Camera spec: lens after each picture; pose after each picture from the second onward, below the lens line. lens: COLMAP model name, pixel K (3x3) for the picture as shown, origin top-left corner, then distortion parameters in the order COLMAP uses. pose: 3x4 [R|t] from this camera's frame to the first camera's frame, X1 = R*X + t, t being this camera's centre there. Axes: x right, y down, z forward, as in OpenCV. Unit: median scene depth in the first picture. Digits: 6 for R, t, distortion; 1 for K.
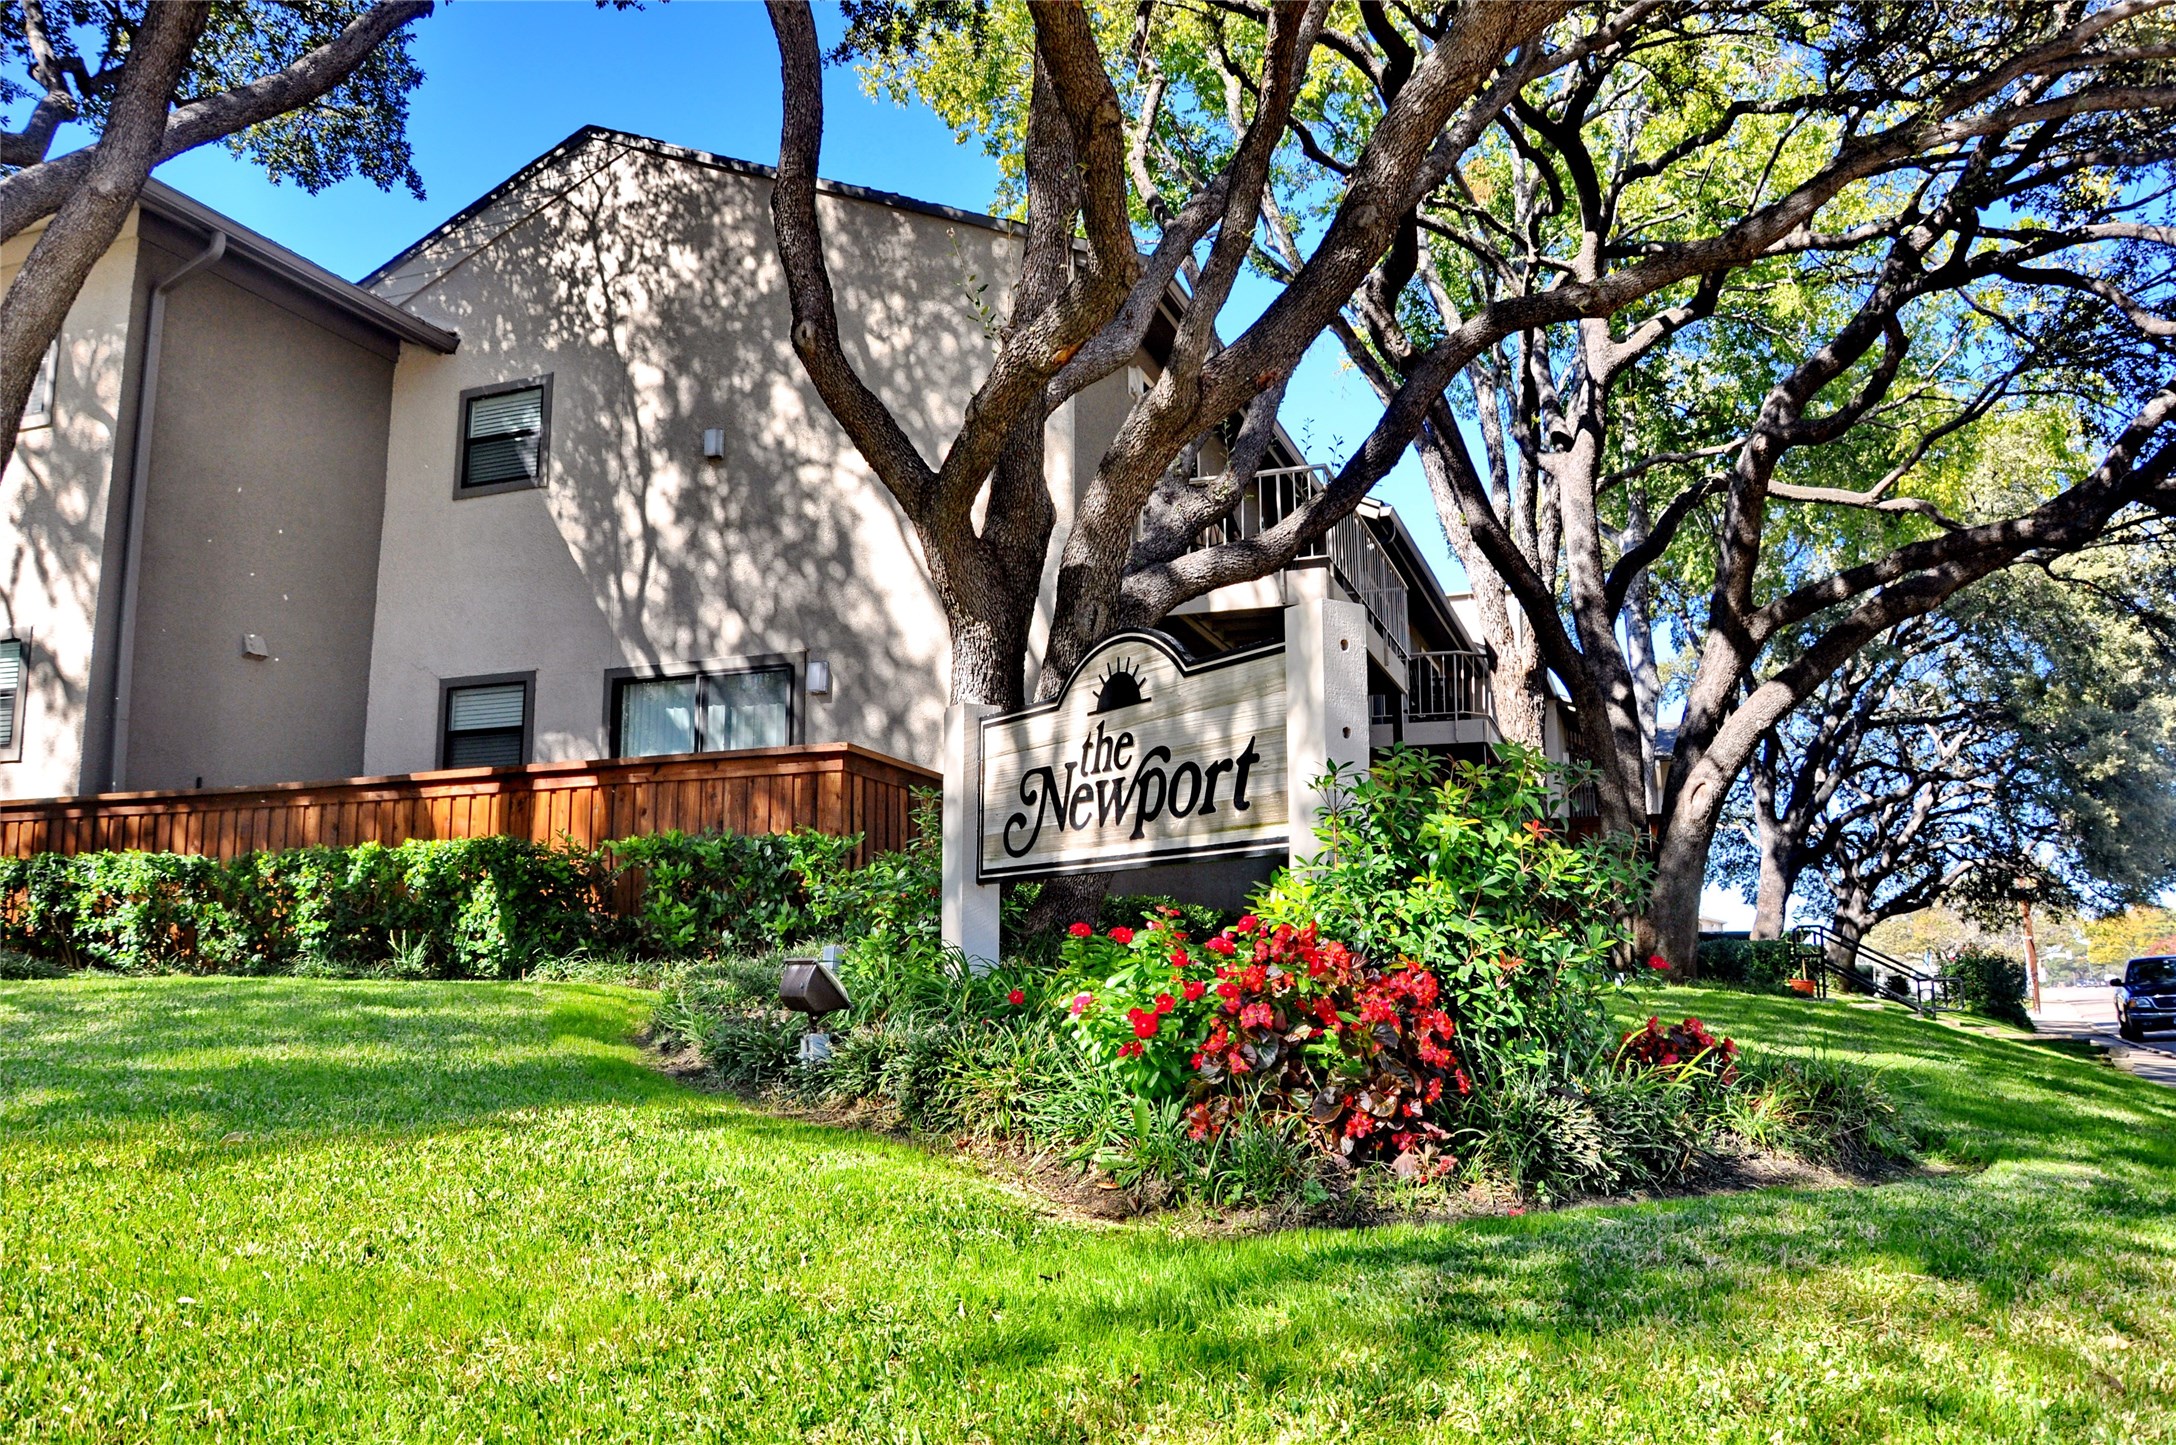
lens RADIAL K [[1698.6, 0, 1056.5], [0, 1698.6, 726.0], [0, 0, 1]] dist [-0.153400, 0.131676]
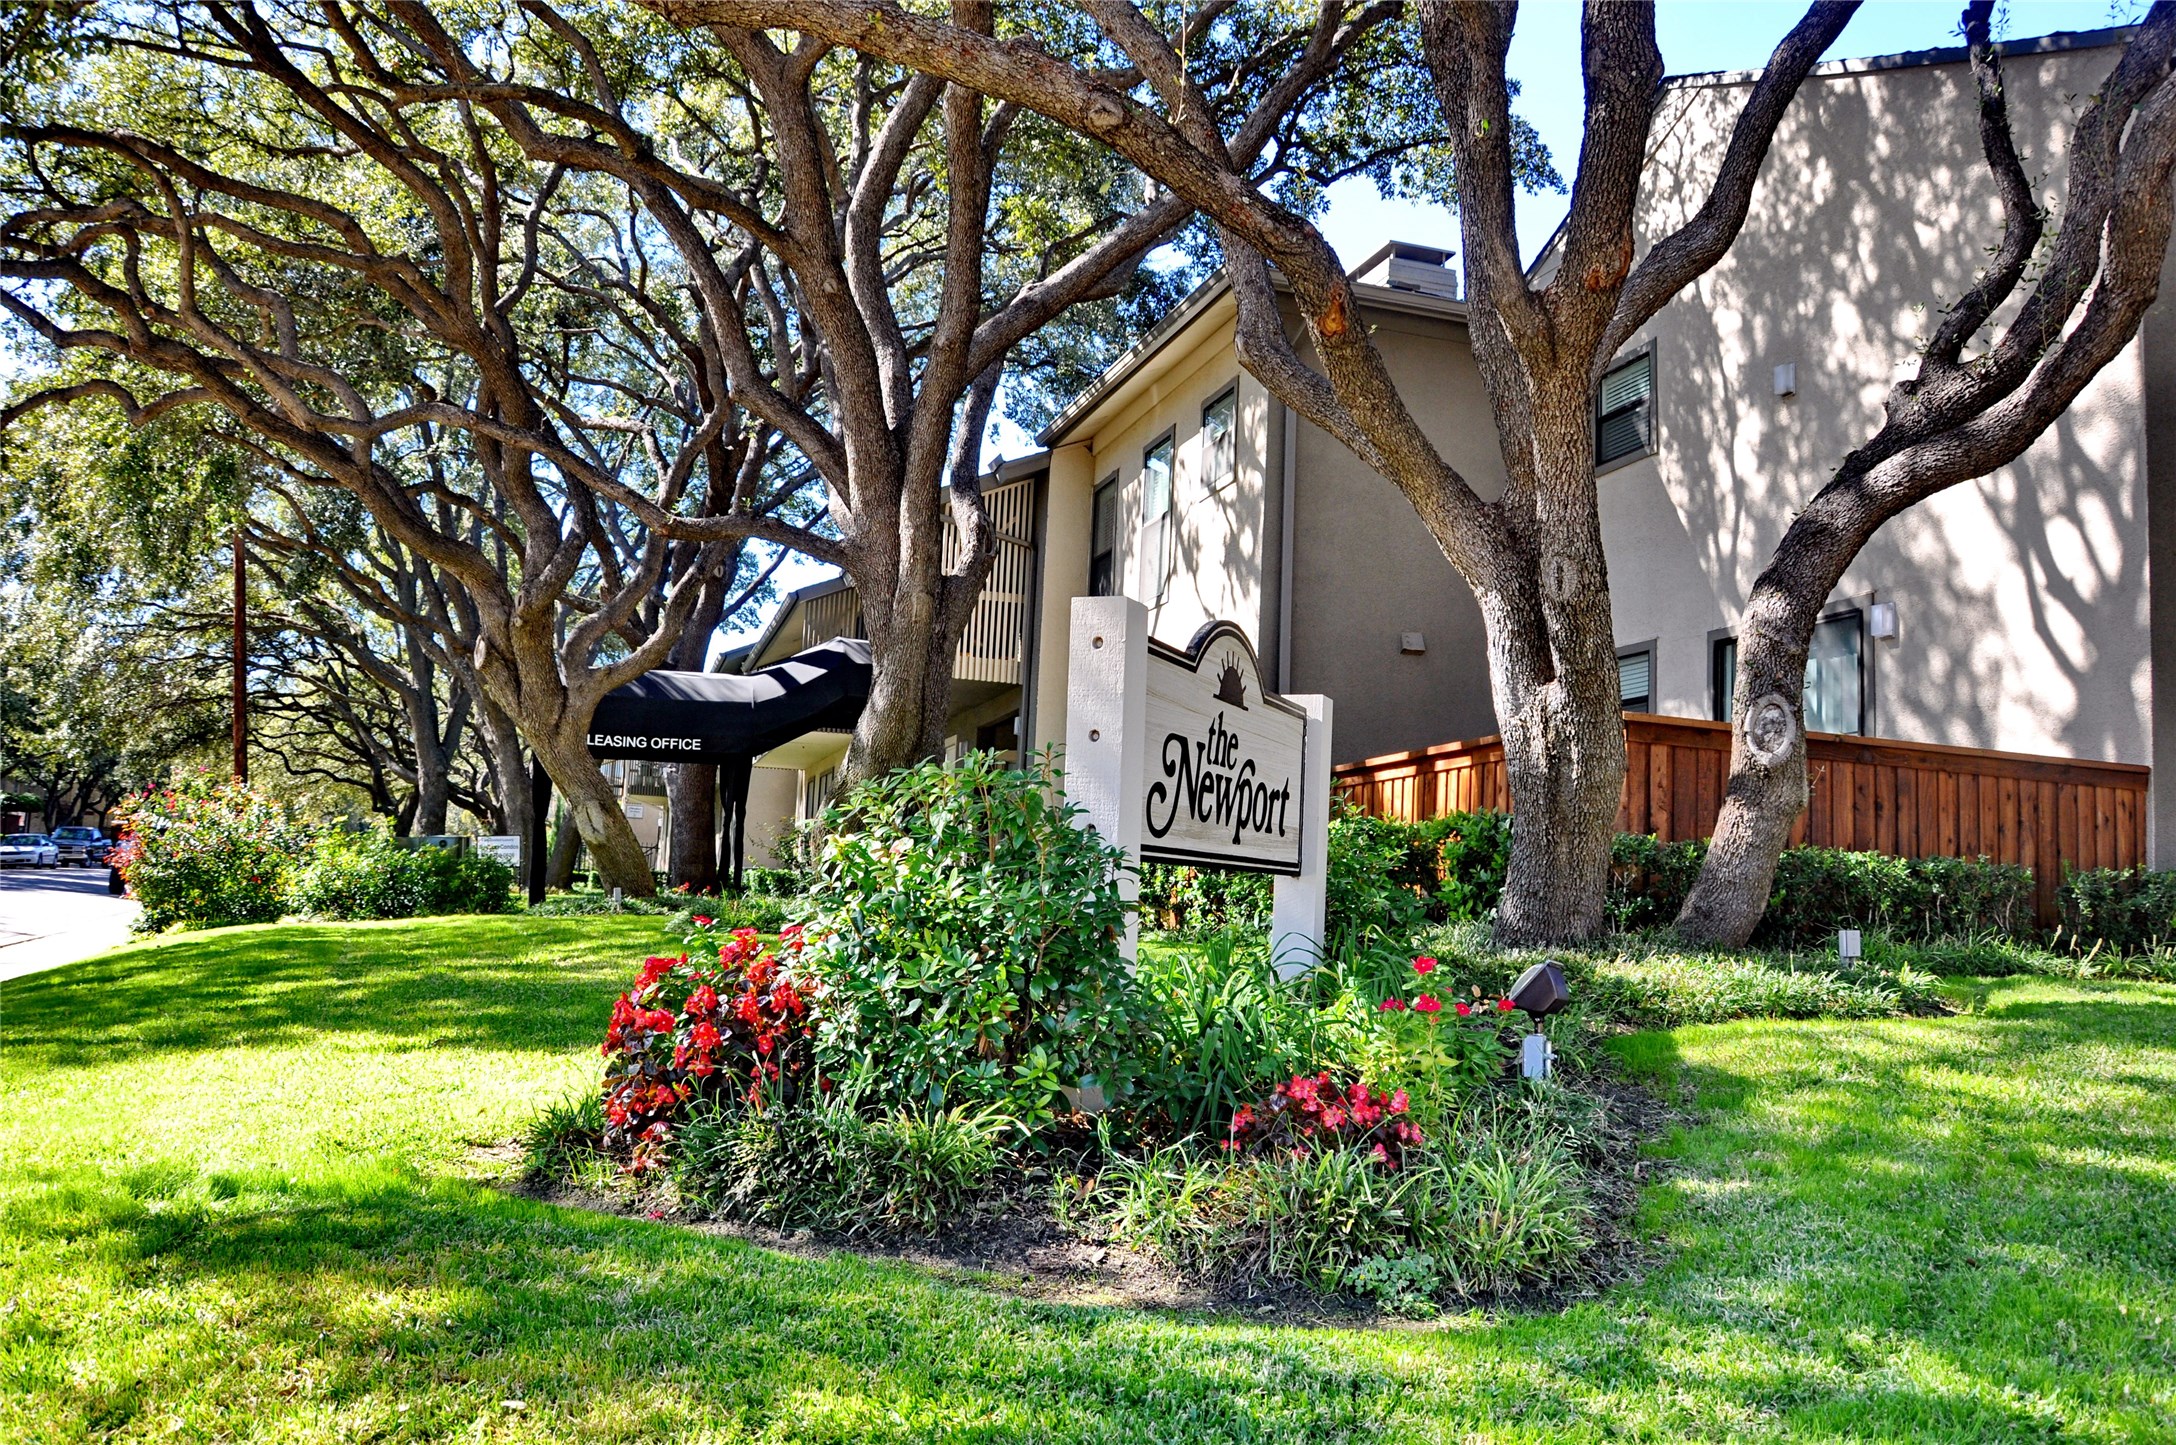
lens RADIAL K [[1698.6, 0, 1056.5], [0, 1698.6, 726.0], [0, 0, 1]] dist [-0.153400, 0.131676]
pose [[0.595094, -0.058101, -0.801553, 0.275635], [0.079365, 0.996756, -0.013328, 0.003519], [0.799728, -0.055684, 0.597775, 0.117296]]
